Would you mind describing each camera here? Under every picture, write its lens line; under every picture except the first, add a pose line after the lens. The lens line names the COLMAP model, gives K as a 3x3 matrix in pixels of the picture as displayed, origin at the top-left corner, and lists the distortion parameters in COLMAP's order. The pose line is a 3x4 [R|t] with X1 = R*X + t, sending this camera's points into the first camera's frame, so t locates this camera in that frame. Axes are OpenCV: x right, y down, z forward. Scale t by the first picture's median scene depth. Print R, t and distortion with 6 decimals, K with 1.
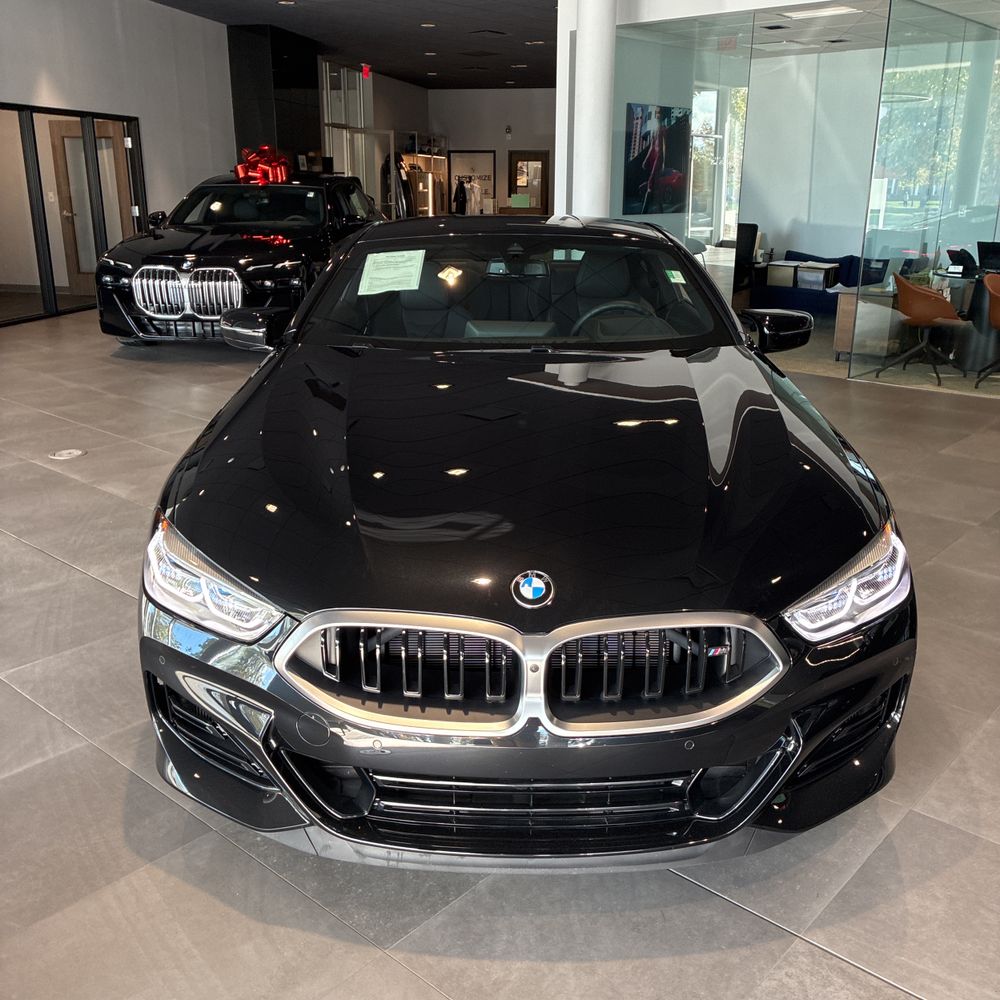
lens RADIAL K [[991.9, 0, 486.4], [0, 991.9, 492.1], [0, 0, 1]] dist [0.022863, -0.013324]
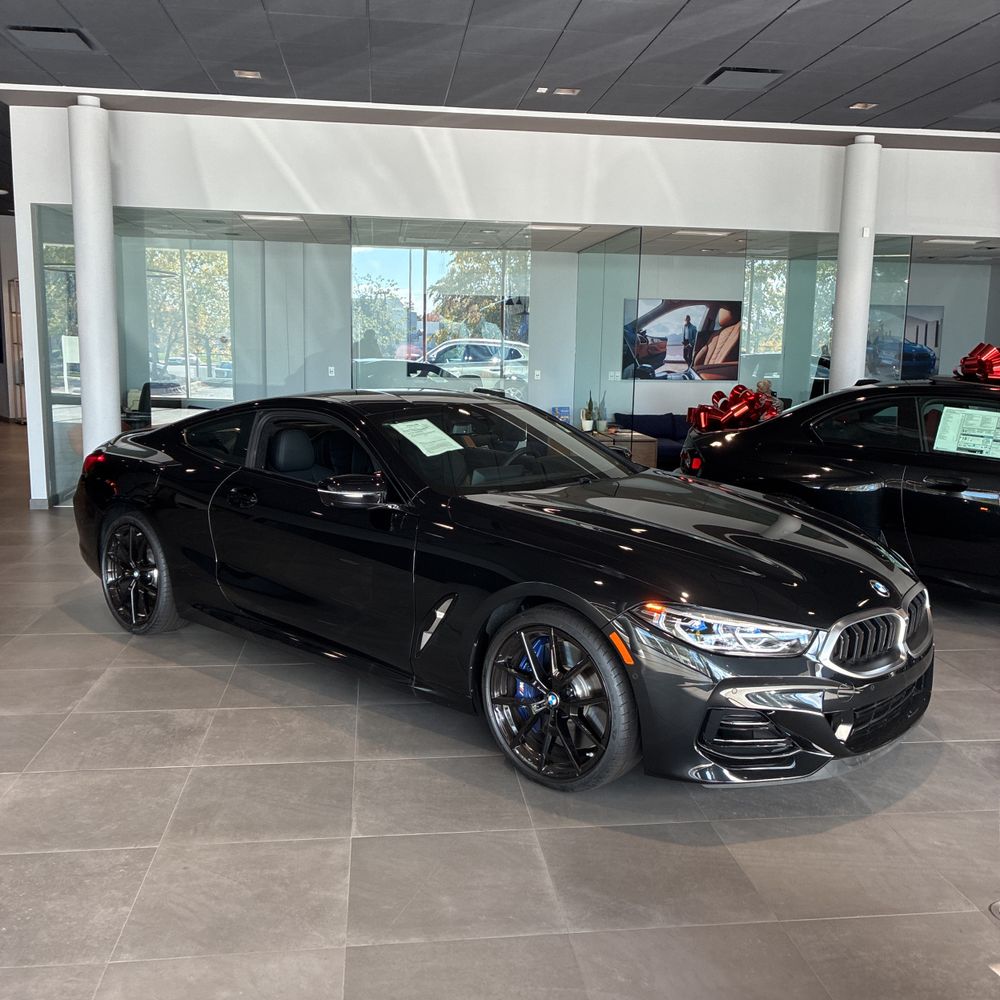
lens RADIAL K [[990.5, 0, 499.8], [0, 990.5, 482.3], [0, 0, 1]] dist [0.050422, -0.017874]
pose [[0.657740, -0.089389, 0.747923, -1.068202], [0.202782, 0.977289, -0.061529, -0.077336], [-0.725436, 0.192136, 0.660928, 0.126672]]
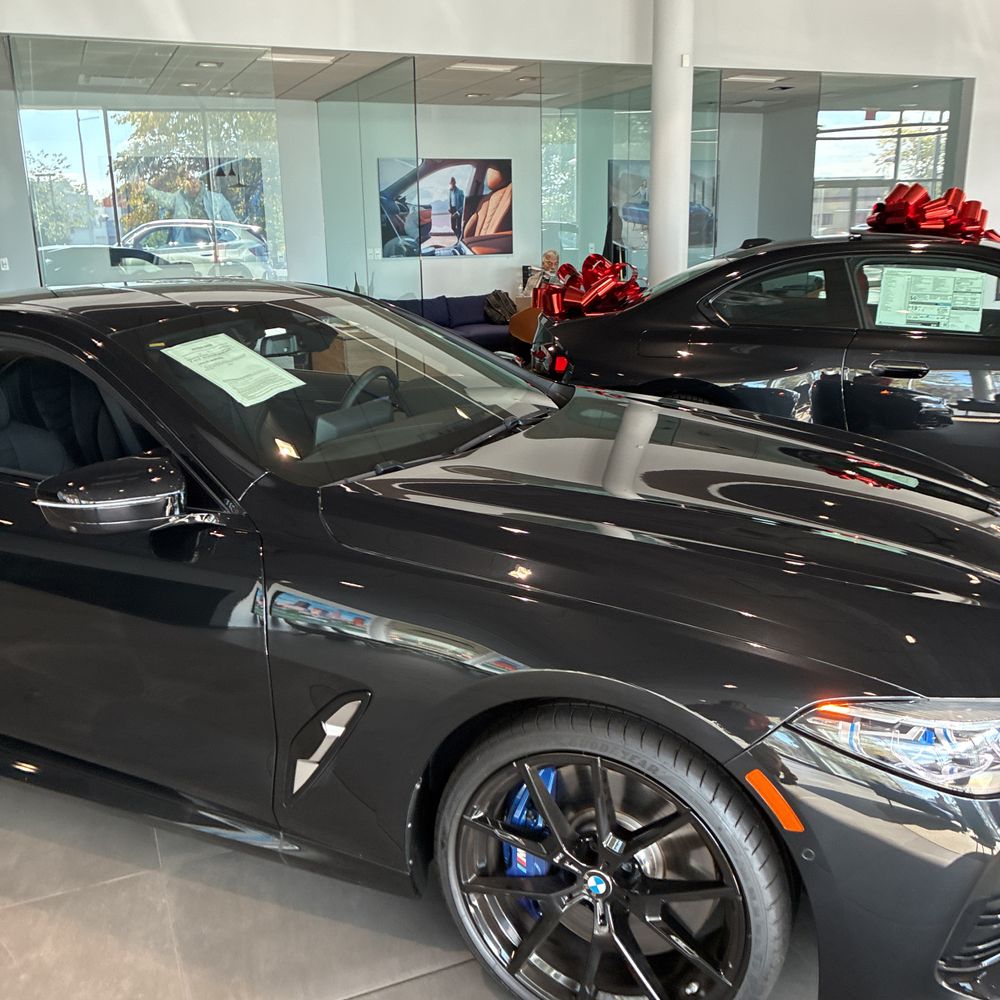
lens RADIAL K [[991.9, 0, 486.4], [0, 991.9, 492.1], [0, 0, 1]] dist [0.022863, -0.013324]
pose [[0.424901, -0.241599, 0.872404, -0.696208], [0.285267, 0.950360, 0.124250, -0.193340], [-0.859117, 0.196074, 0.472730, 0.596411]]
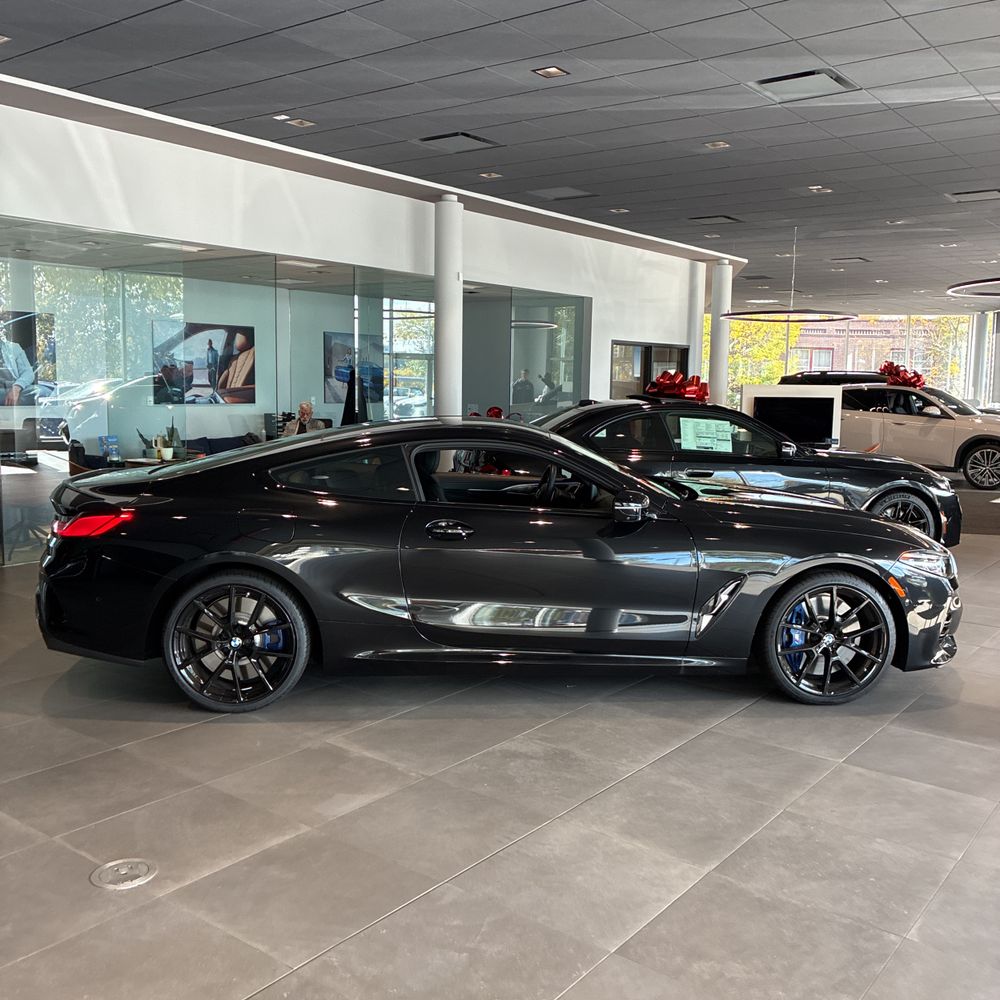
lens RADIAL K [[991.9, 0, 486.4], [0, 991.9, 492.1], [0, 0, 1]] dist [0.022863, -0.013324]
pose [[-0.063248, -0.112276, 0.991662, -1.637461], [0.278552, 0.952177, 0.125572, -0.431695], [-0.958336, 0.284171, -0.028949, 1.311283]]
